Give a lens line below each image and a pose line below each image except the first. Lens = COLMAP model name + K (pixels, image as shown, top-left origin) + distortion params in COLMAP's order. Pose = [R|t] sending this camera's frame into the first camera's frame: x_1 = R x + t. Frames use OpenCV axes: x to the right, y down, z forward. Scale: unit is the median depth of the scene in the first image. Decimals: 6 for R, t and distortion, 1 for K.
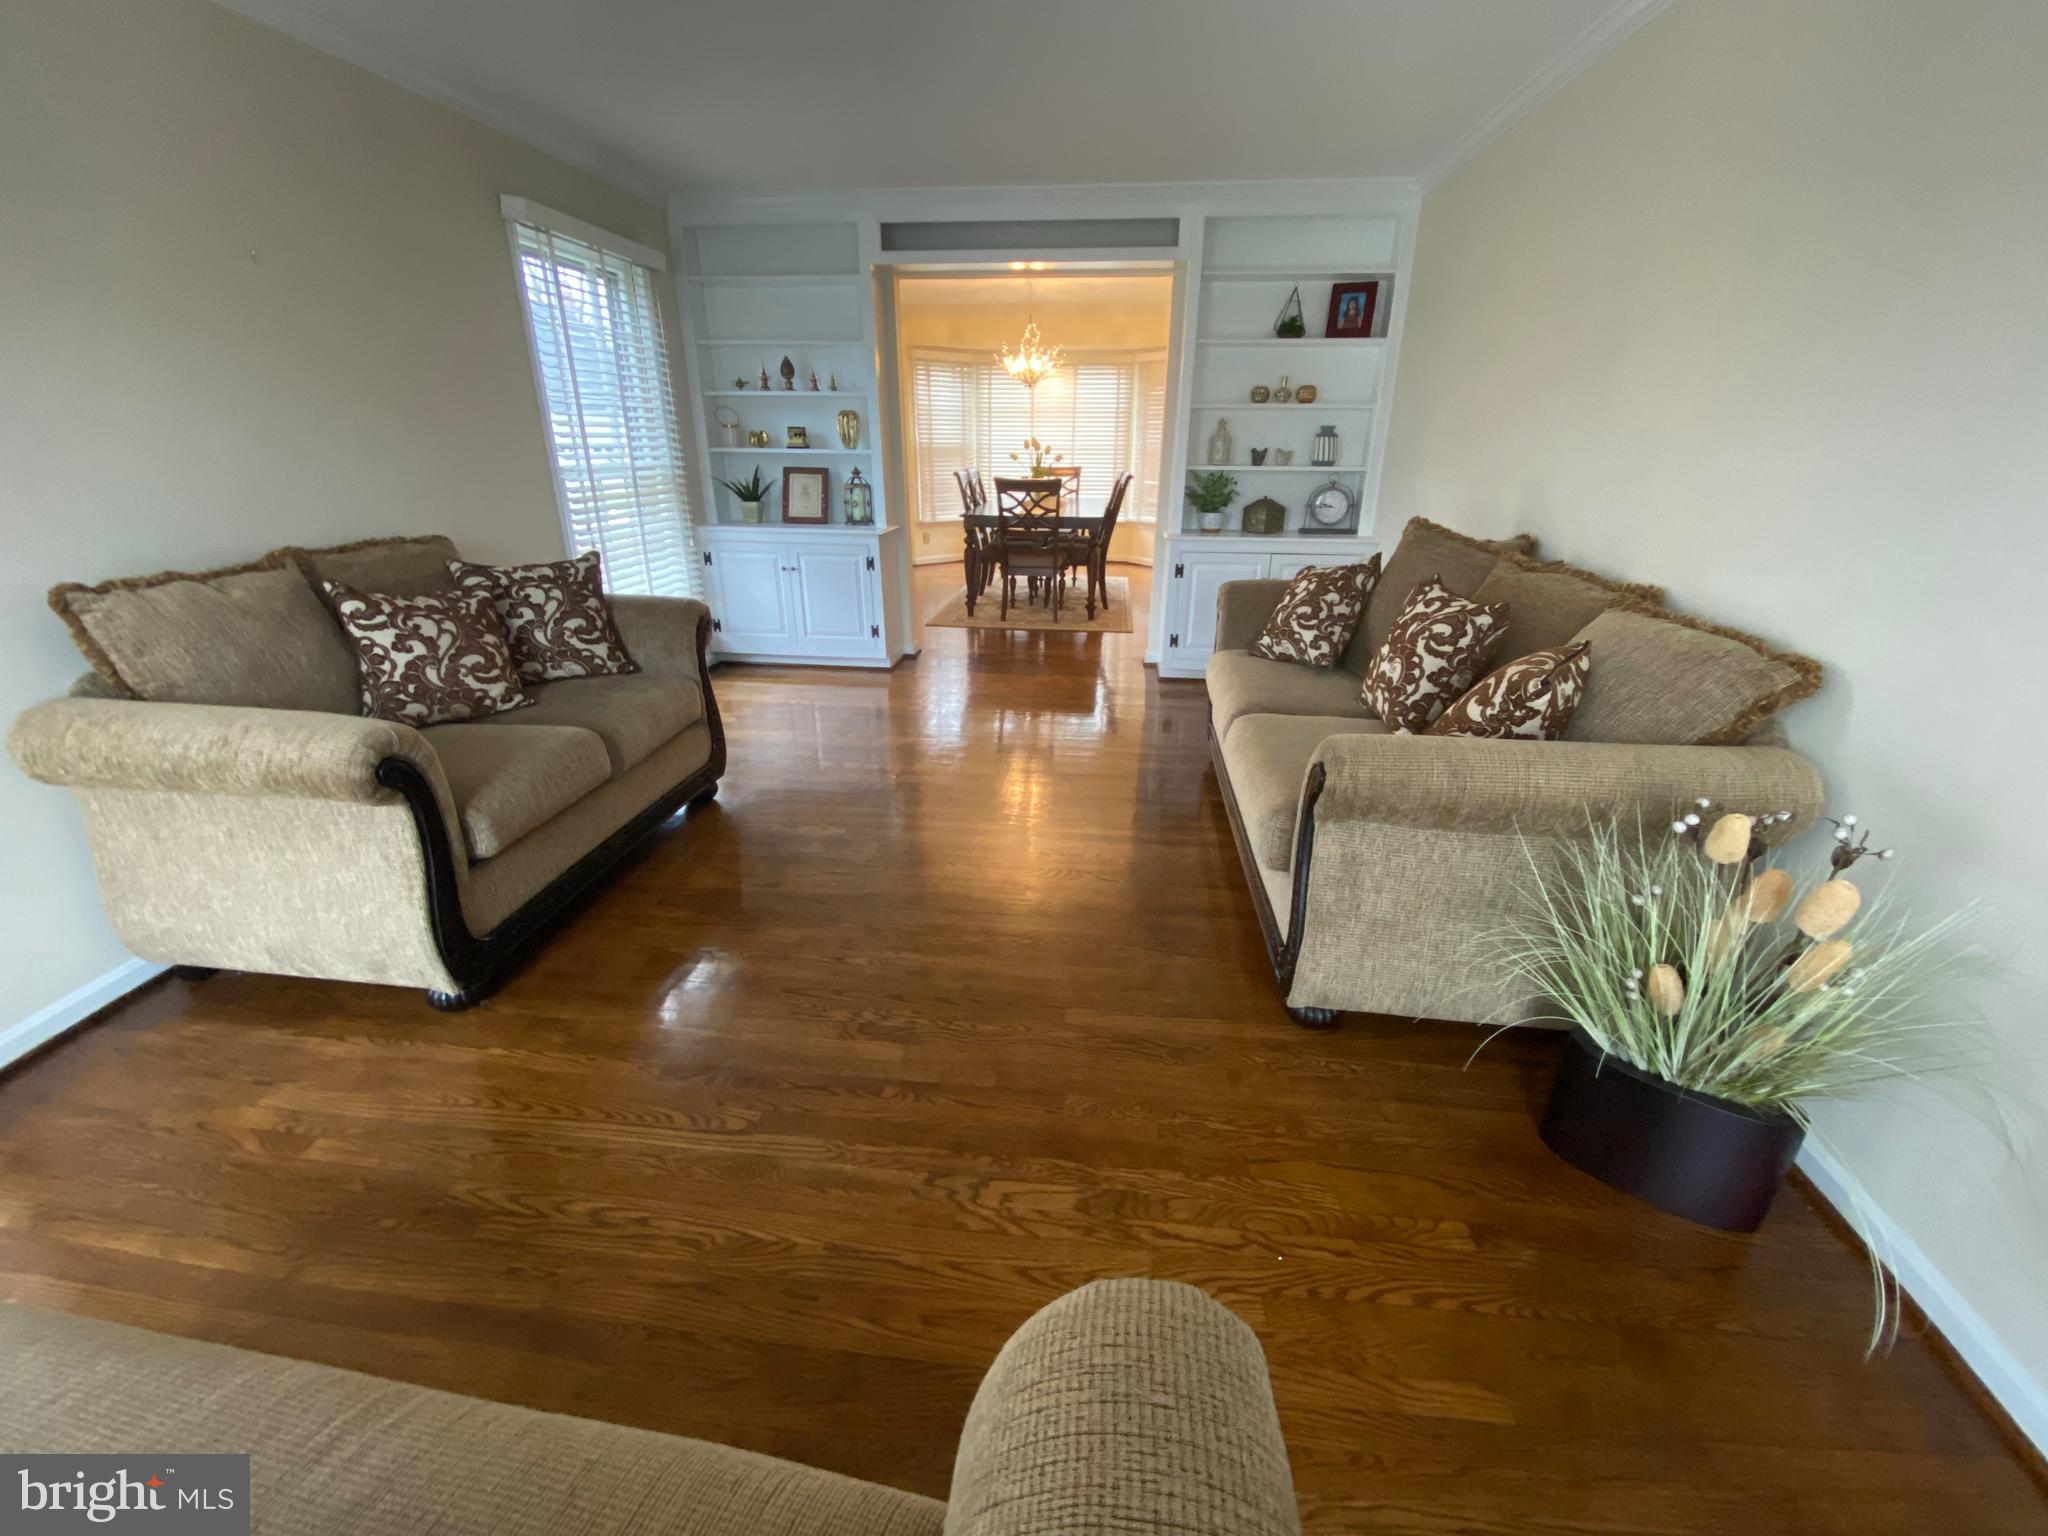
lens RADIAL K [[837.6, 0, 1023.1], [0, 837.6, 774.1], [0, 0, 1]] dist [0.002464, -0.003317]
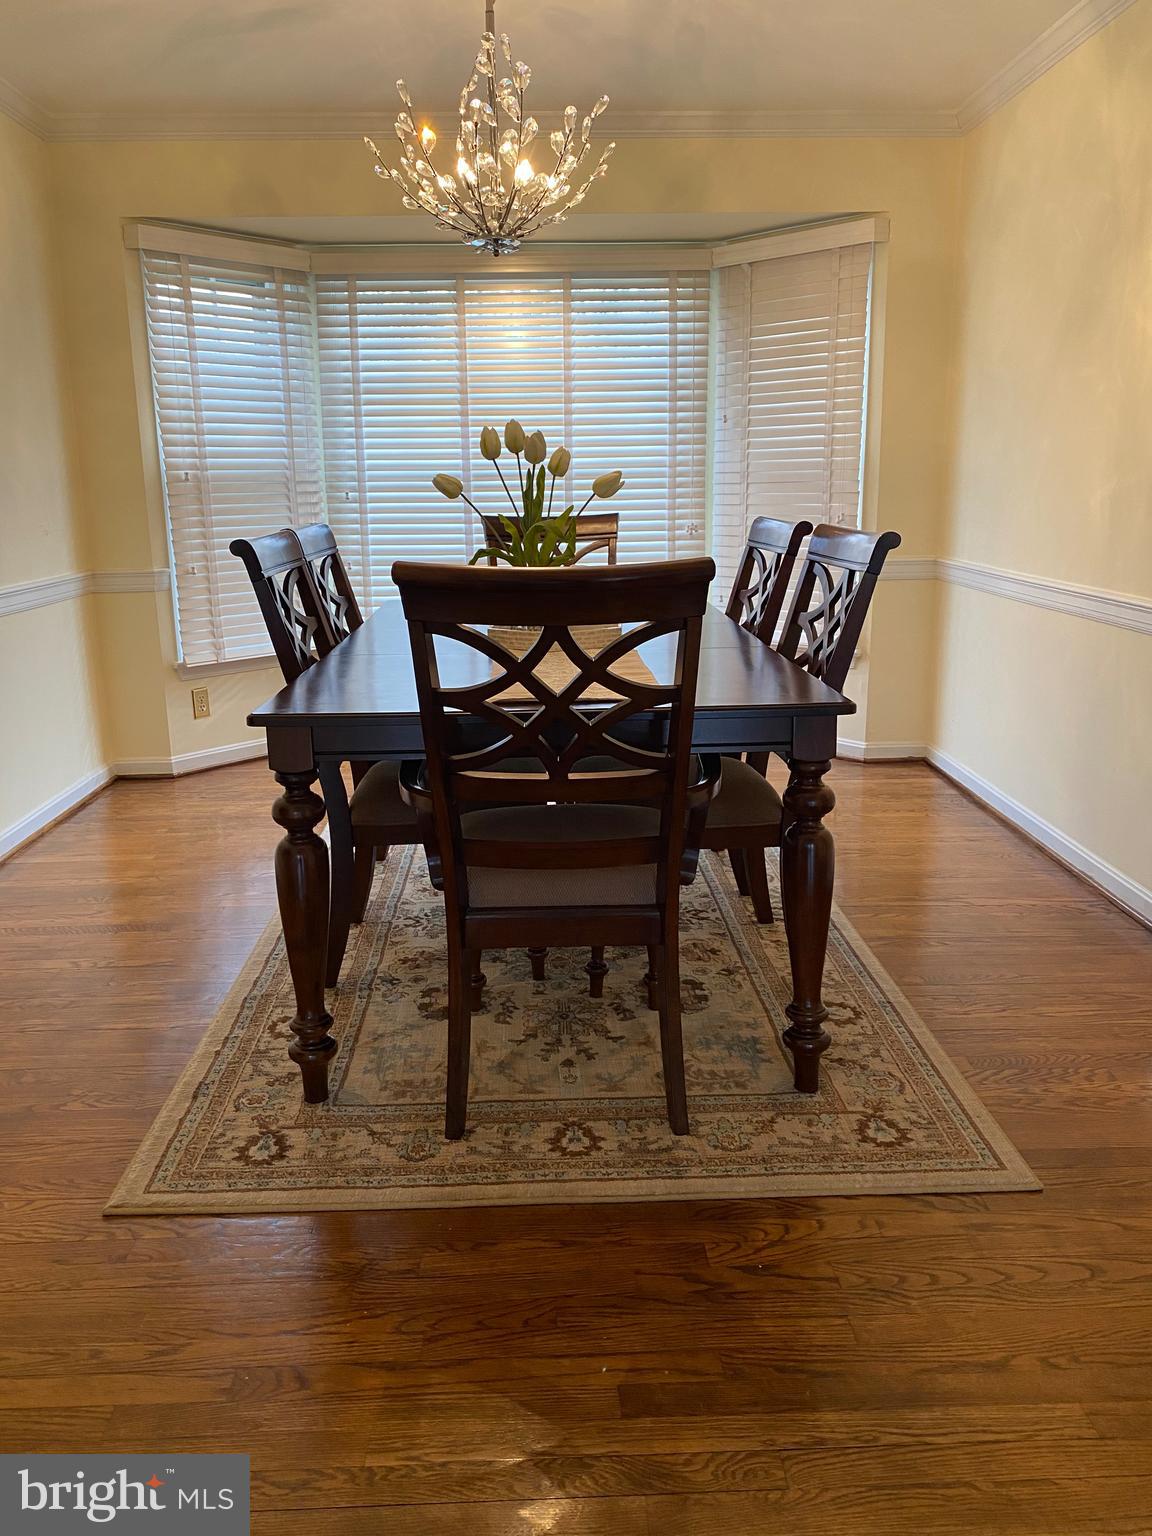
lens RADIAL K [[1181.1, 0, 574.3], [0, 1181.1, 764.2], [0, 0, 1]] dist [0.021544, -0.031387]
pose [[0.989521, -0.050934, 0.135106, -0.028384], [0.070607, 0.986898, -0.145075, -0.223715], [-0.125947, 0.153094, 0.980153, 0.616555]]
